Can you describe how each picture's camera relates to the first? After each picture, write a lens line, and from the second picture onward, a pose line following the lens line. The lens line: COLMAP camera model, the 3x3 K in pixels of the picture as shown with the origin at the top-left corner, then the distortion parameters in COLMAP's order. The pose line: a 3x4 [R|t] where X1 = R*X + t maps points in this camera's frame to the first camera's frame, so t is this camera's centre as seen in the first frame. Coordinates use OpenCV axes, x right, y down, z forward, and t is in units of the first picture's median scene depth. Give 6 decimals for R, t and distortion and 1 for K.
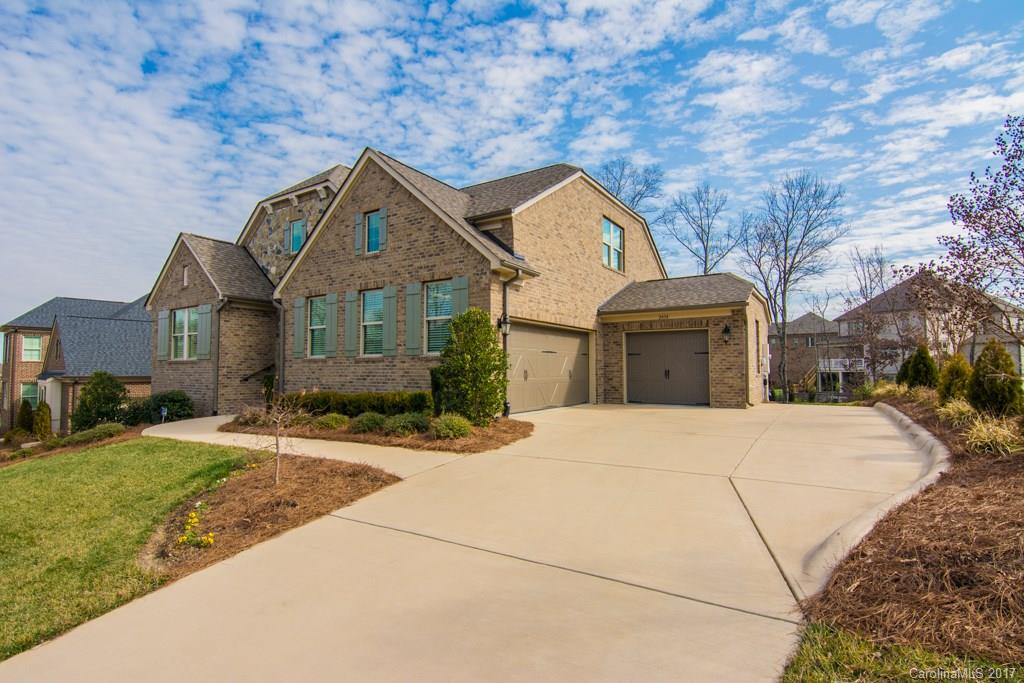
lens RADIAL K [[498.9, 0, 513.2], [0, 498.9, 345.0], [0, 0, 1]] dist [-0.000722, -0.000662]
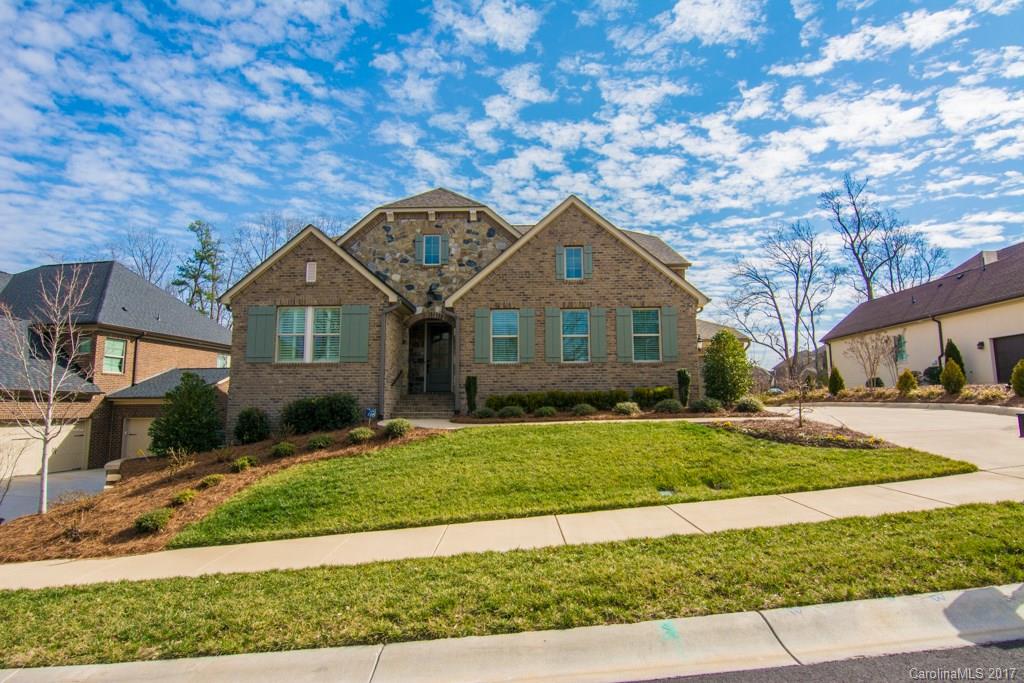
lens RADIAL K [[497.6, 0, 510.4], [0, 497.6, 339.1], [0, 0, 1]] dist [0.003644, -0.001754]
pose [[0.857344, 0.067243, 0.510332, -0.972109], [-0.024065, 0.995583, -0.090753, 0.074252], [-0.514180, 0.065525, 0.855175, 0.034642]]
